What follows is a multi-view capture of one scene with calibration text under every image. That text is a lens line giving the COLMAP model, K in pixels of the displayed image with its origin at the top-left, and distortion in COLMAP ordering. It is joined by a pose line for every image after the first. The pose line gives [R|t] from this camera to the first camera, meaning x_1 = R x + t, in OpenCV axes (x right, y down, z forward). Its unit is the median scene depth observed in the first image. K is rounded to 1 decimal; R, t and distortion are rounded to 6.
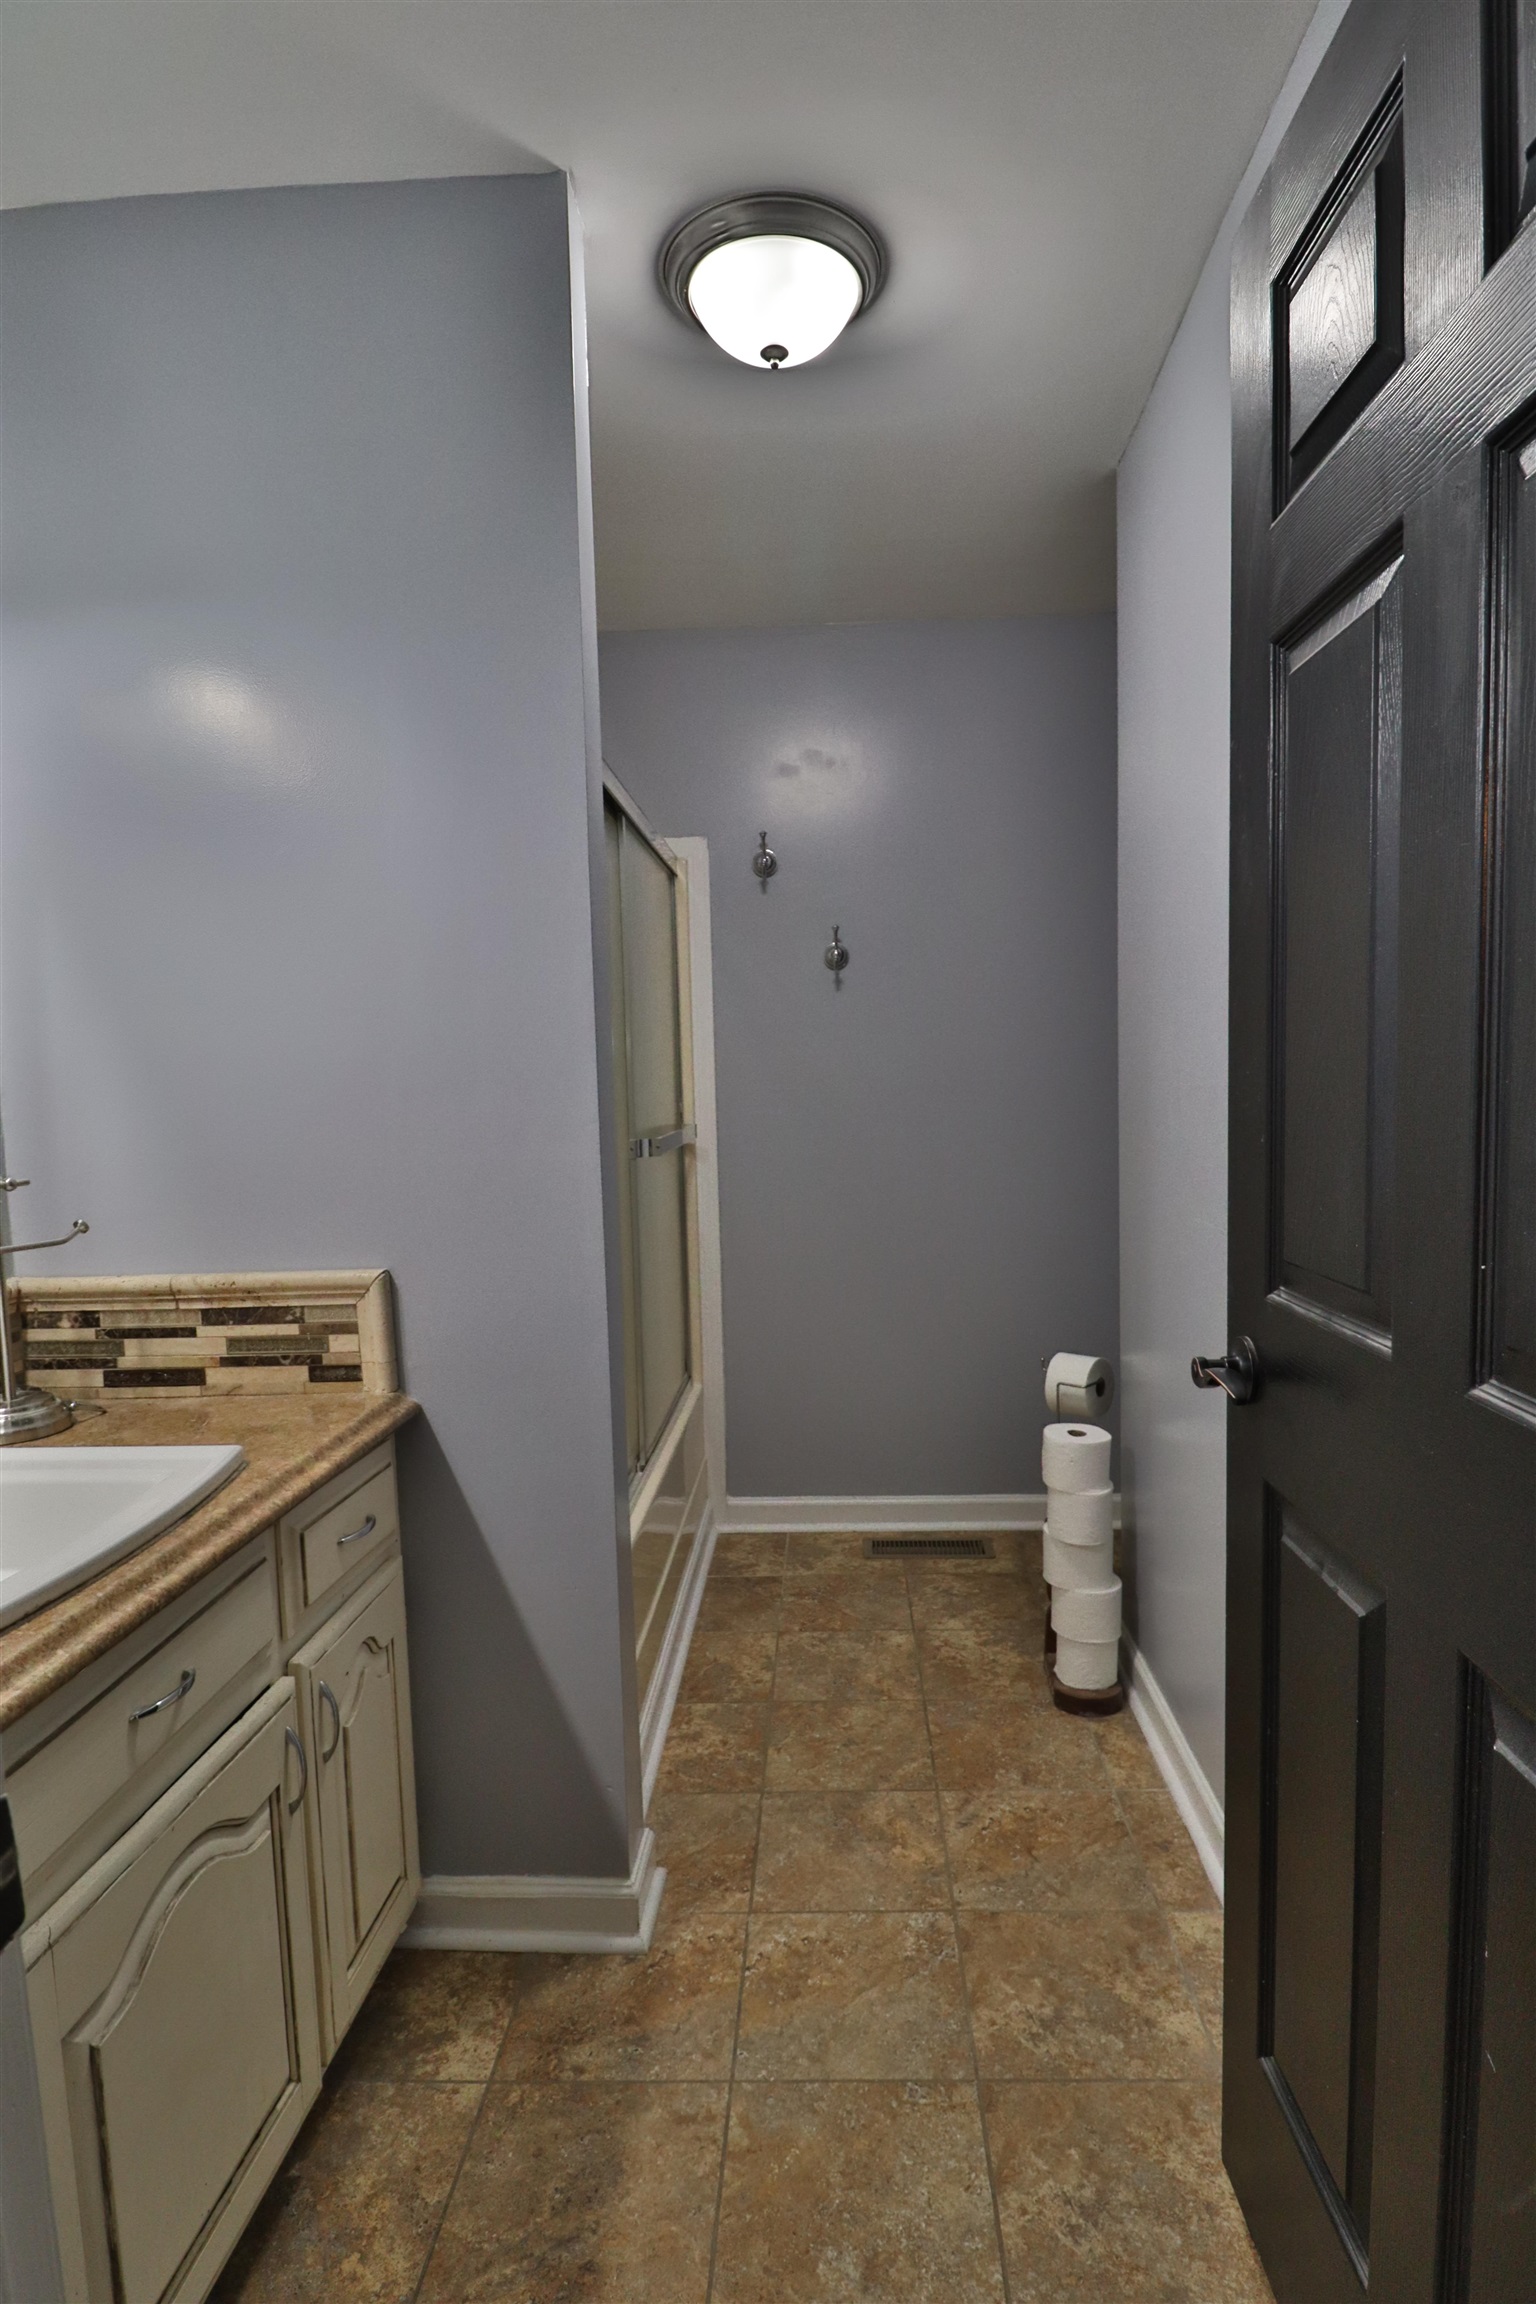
lens RADIAL K [[1186.1, 0, 774.7], [0, 1186.1, 1163.6], [0, 0, 1]] dist [0.003185, -0.015868]
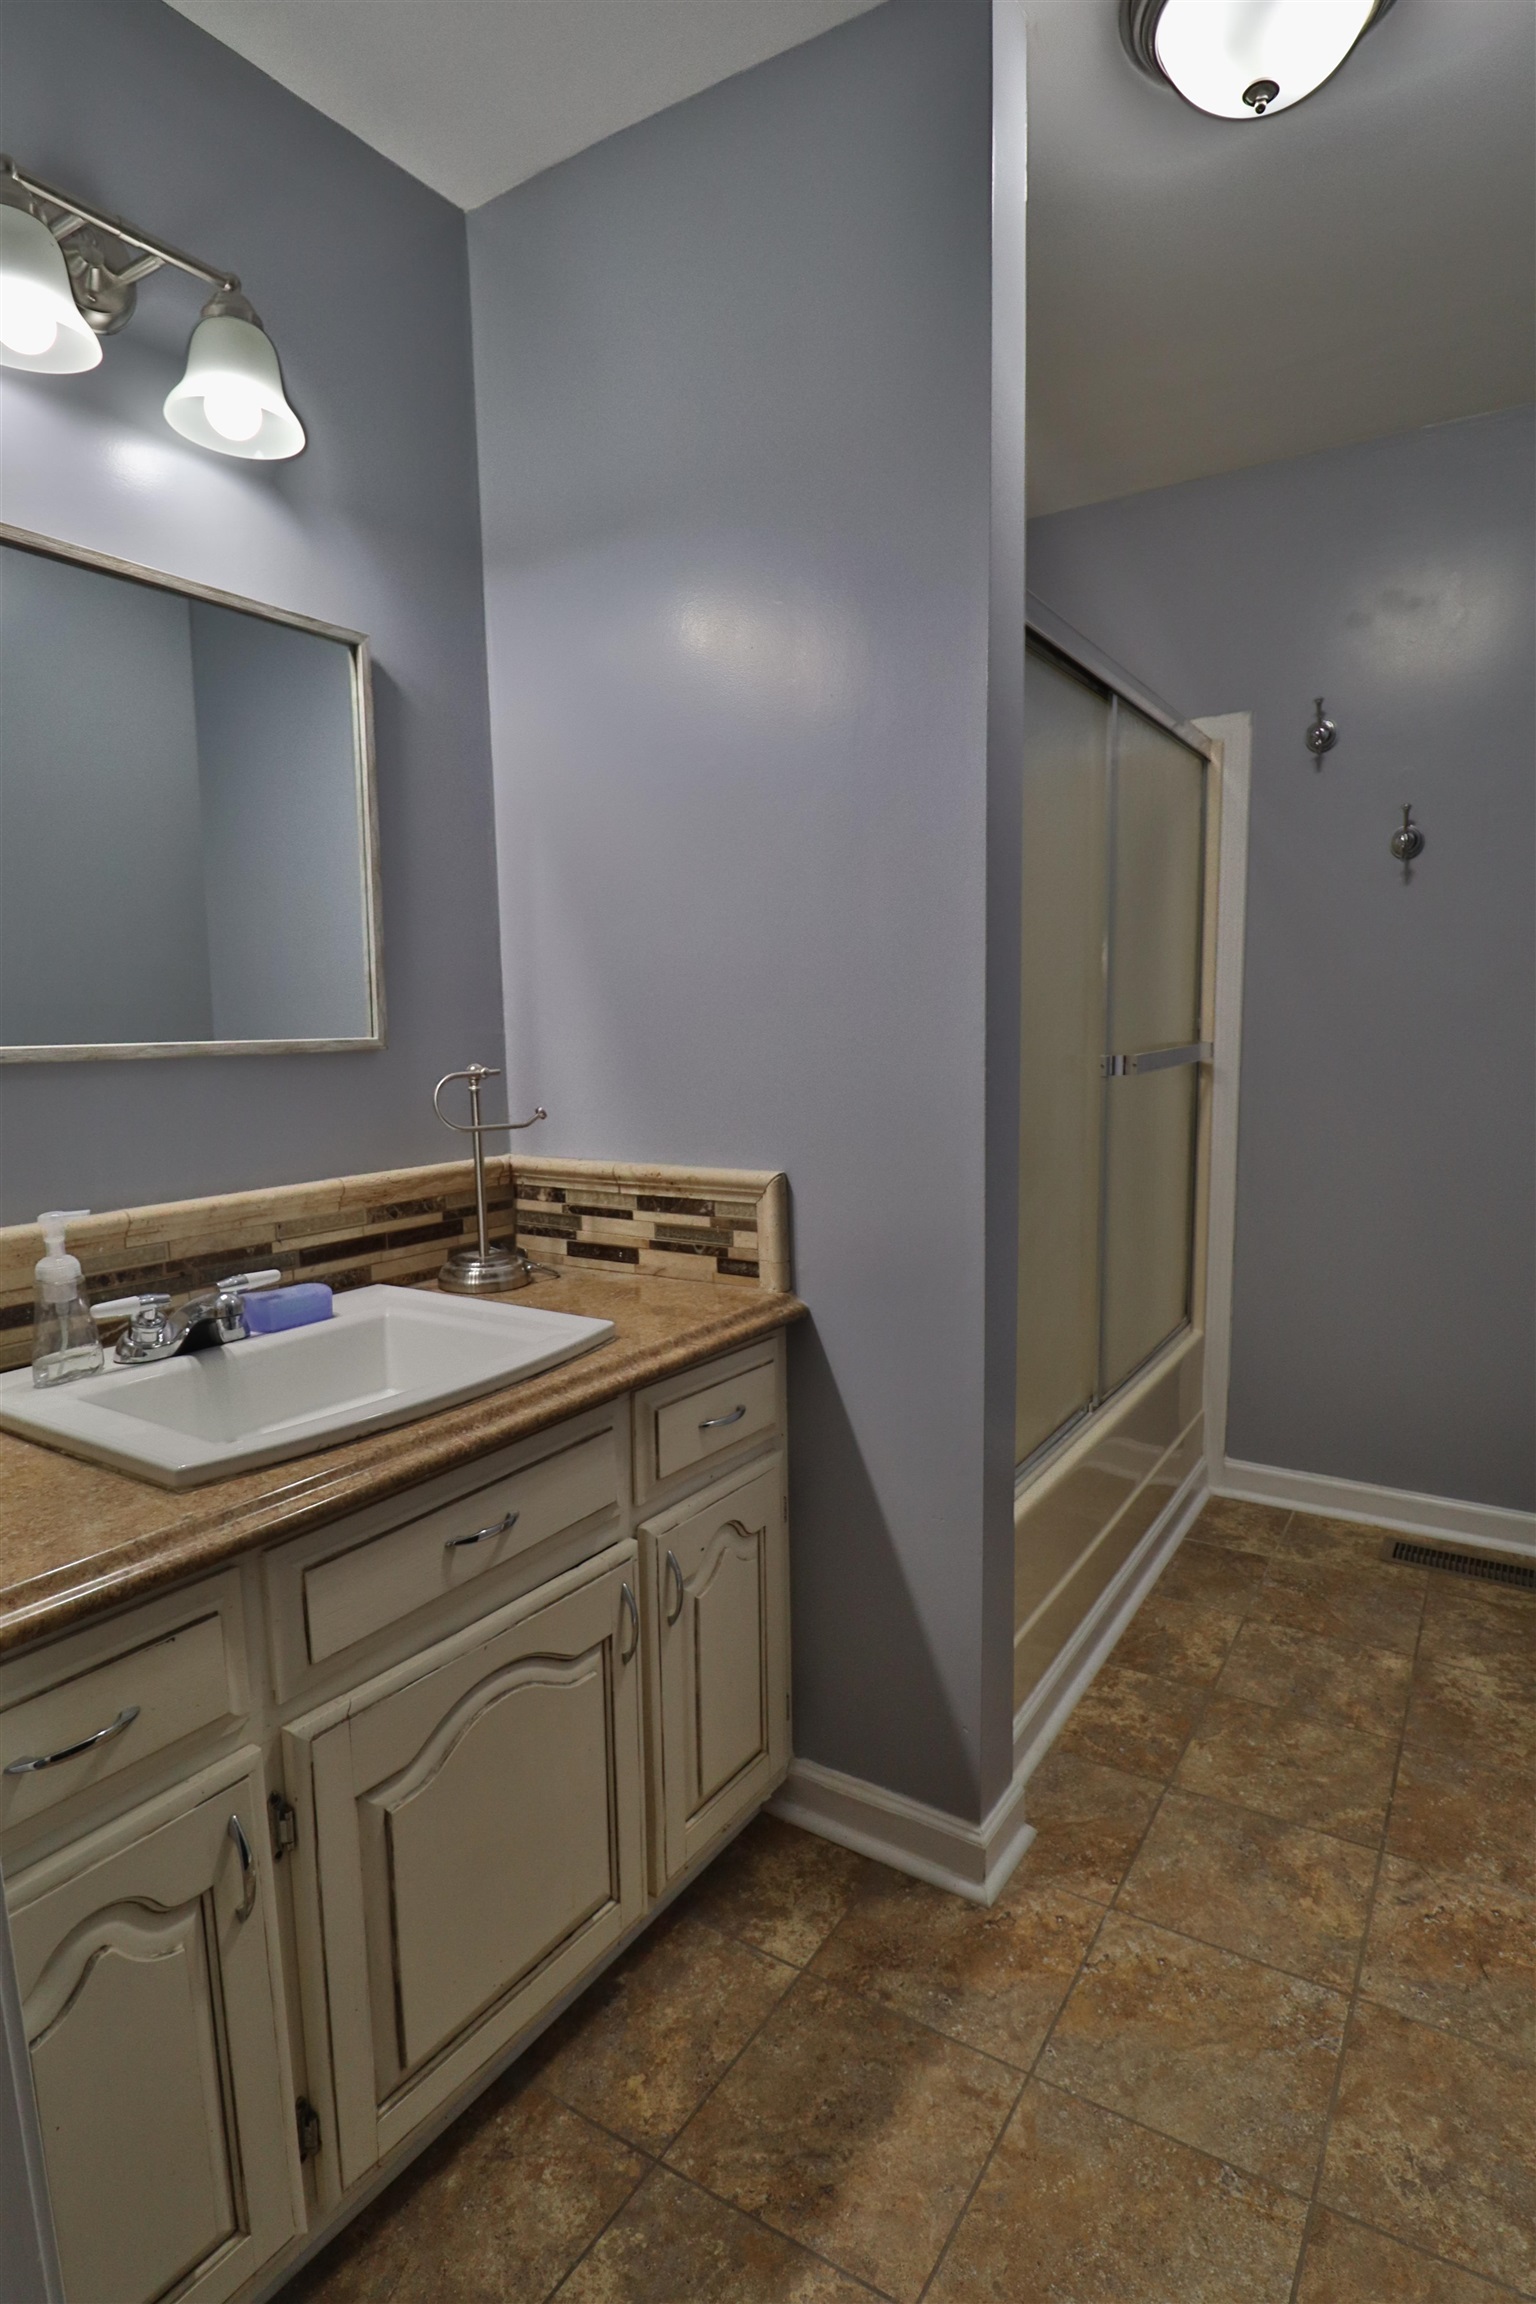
lens RADIAL K [[1182.9, 0, 768.0], [0, 1182.9, 1152.0], [0, 0, 1]] dist [-0.002183, -0.012670]
pose [[0.869063, 0.072164, -0.489409, 0.157148], [-0.042244, 0.996515, 0.071924, -0.000916], [0.492894, -0.041832, 0.869083, 0.110926]]
